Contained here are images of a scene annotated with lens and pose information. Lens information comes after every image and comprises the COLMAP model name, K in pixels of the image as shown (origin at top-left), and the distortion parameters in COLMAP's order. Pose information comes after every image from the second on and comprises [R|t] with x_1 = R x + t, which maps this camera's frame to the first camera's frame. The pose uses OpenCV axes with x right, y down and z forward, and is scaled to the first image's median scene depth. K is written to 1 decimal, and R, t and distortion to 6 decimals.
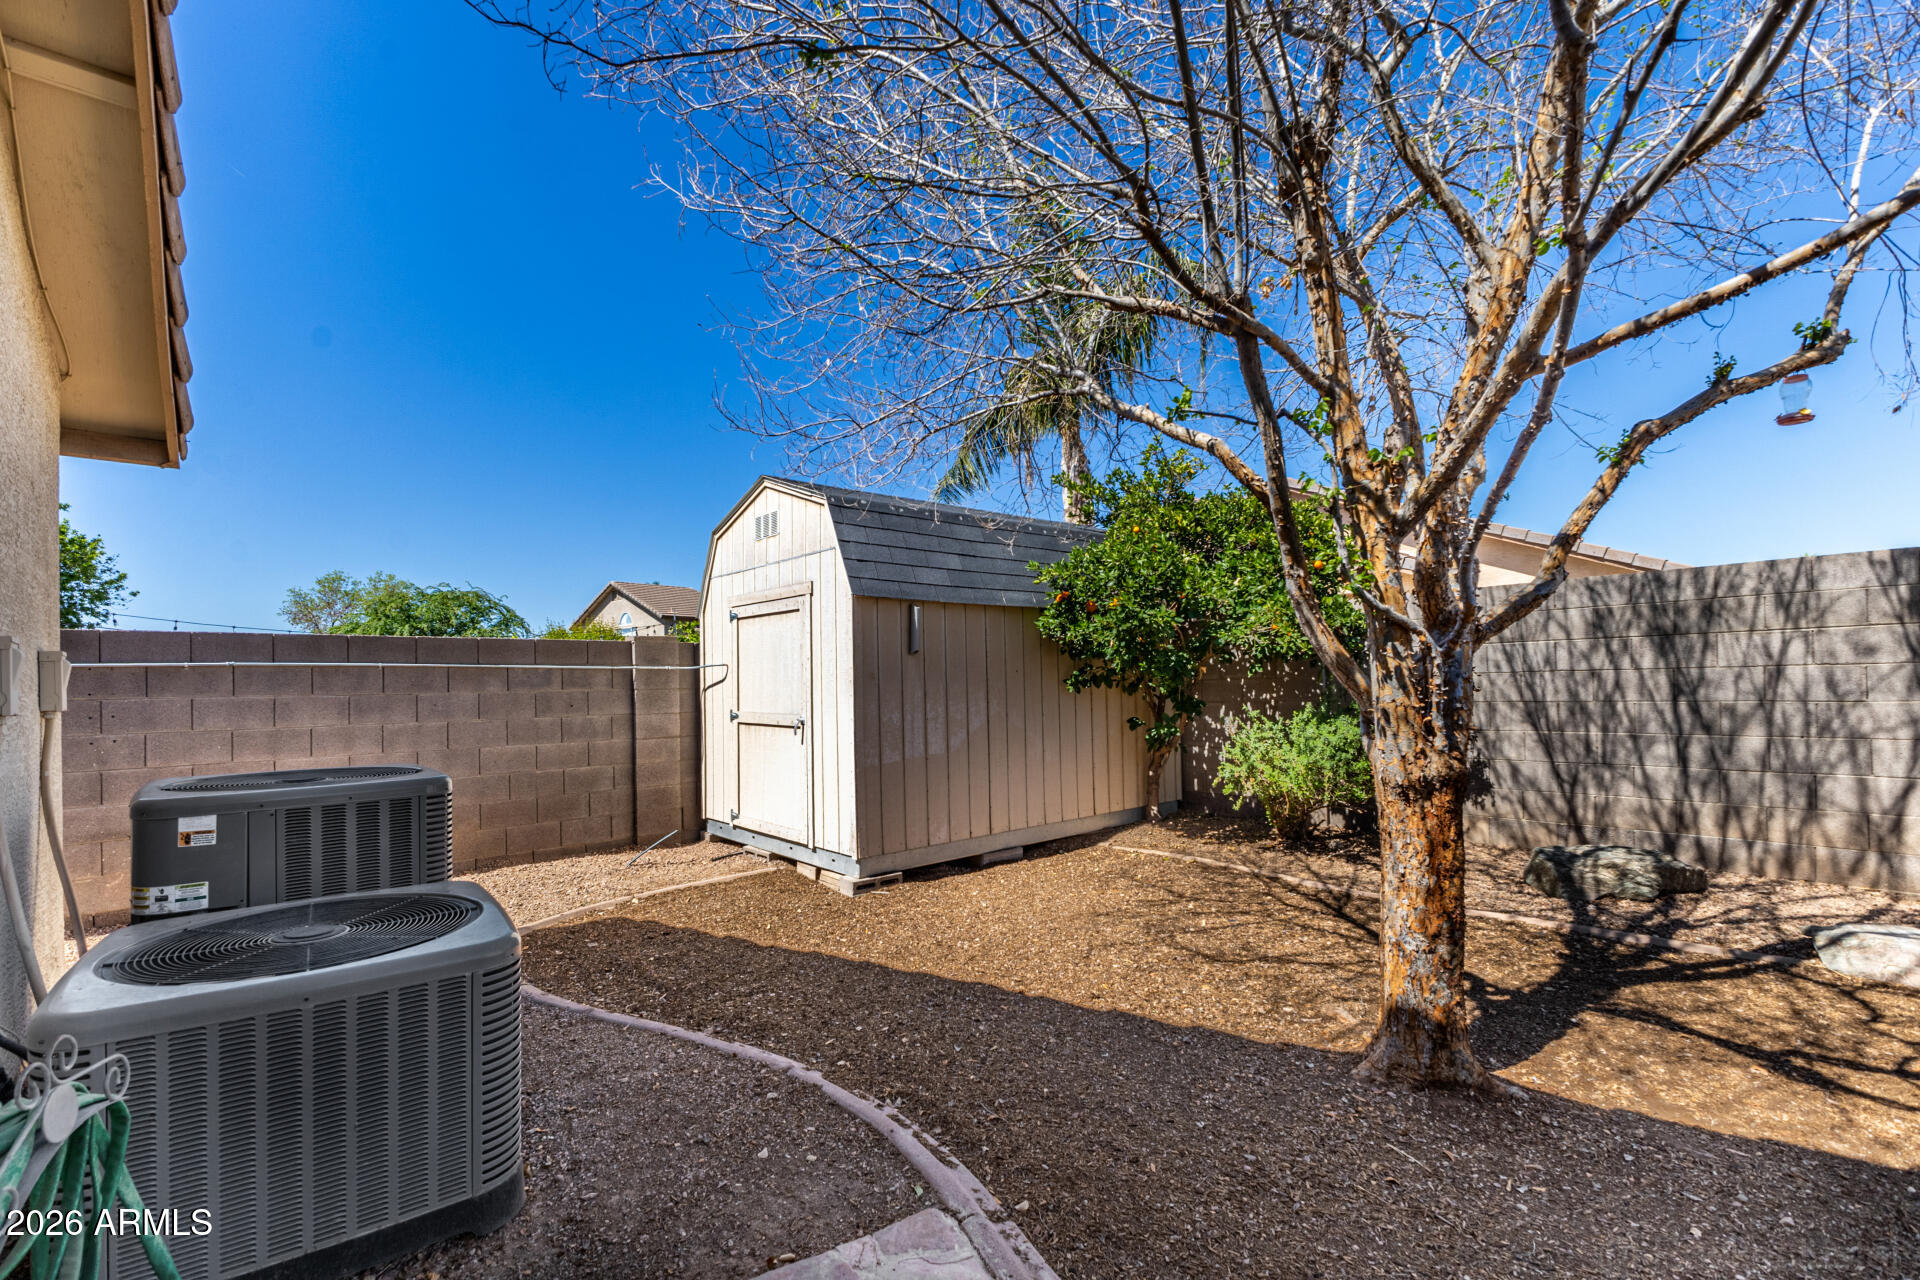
lens RADIAL K [[838.7, 0, 970.4], [0, 838.7, 638.4], [0, 0, 1]] dist [0.001393, -0.000090]
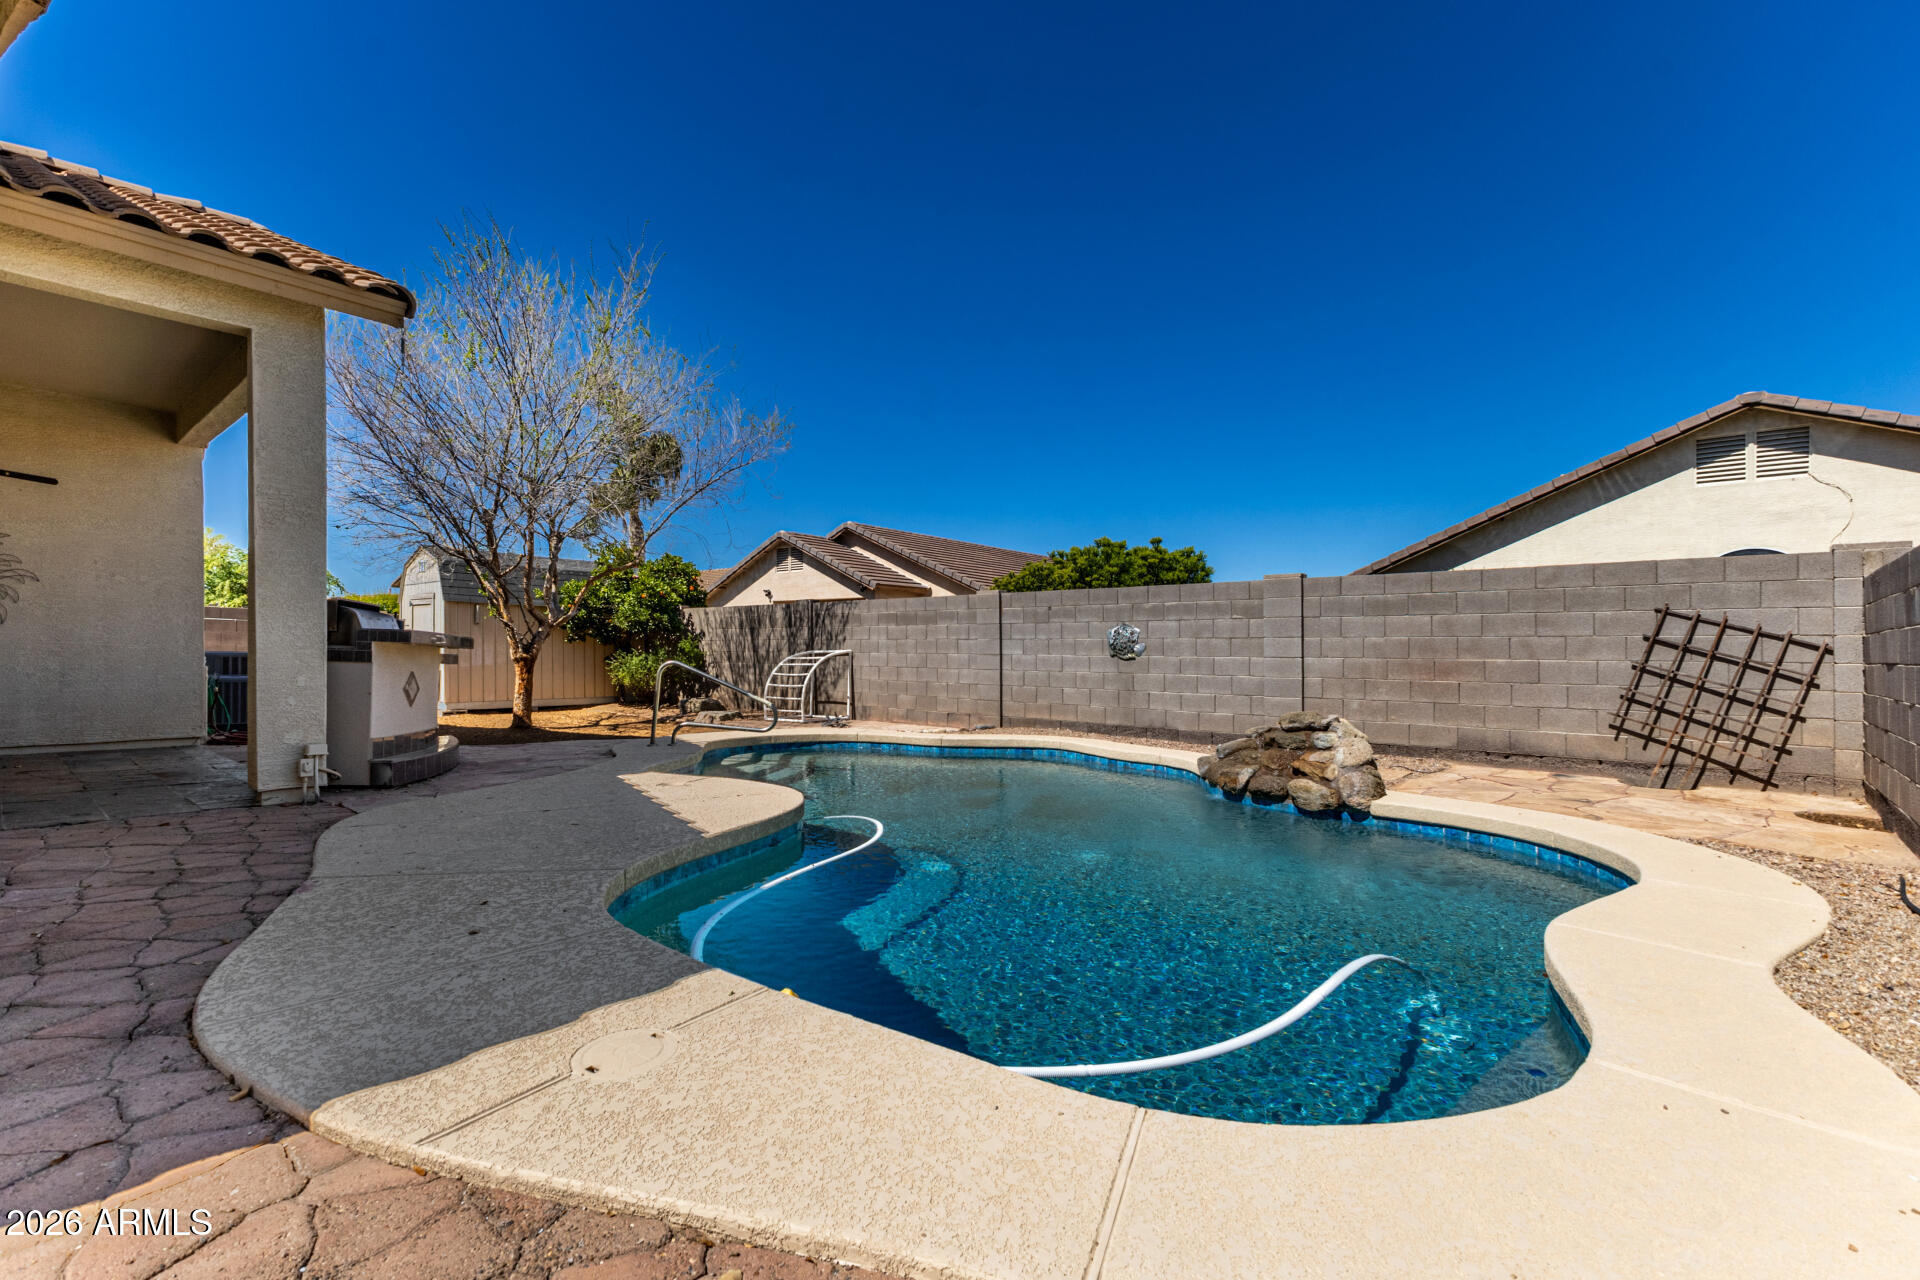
lens RADIAL K [[839.0, 0, 959.8], [0, 839.0, 662.5], [0, 0, 1]] dist [0.000020, -0.000092]
pose [[0.989748, 0.036592, 0.138055, 1.088148], [-0.044767, 0.997394, 0.056586, -0.080460], [-0.135624, -0.062186, 0.988807, -1.803981]]
